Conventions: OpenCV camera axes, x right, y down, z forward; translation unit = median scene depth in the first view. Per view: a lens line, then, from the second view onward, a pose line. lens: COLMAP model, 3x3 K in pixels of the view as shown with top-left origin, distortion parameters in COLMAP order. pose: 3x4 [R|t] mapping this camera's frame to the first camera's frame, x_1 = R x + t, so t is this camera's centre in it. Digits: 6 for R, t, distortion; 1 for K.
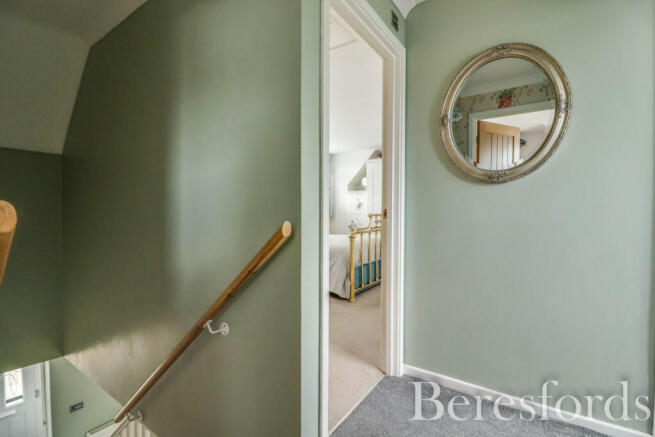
lens RADIAL K [[308.1, 0, 326.8], [0, 308.1, 217.3], [0, 0, 1]] dist [-0.004086, -0.007416]
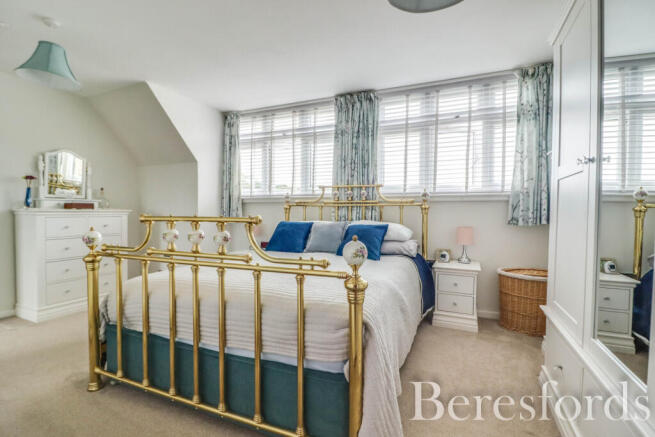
lens RADIAL K [[308.1, 0, 327.6], [0, 308.1, 217.9], [0, 0, 1]] dist [-0.004086, -0.007416]
pose [[0.176779, 0.024326, -0.983950, 0.621335], [-0.027185, 0.999434, 0.019824, -0.023270], [0.983875, 0.023244, 0.177340, 1.255090]]
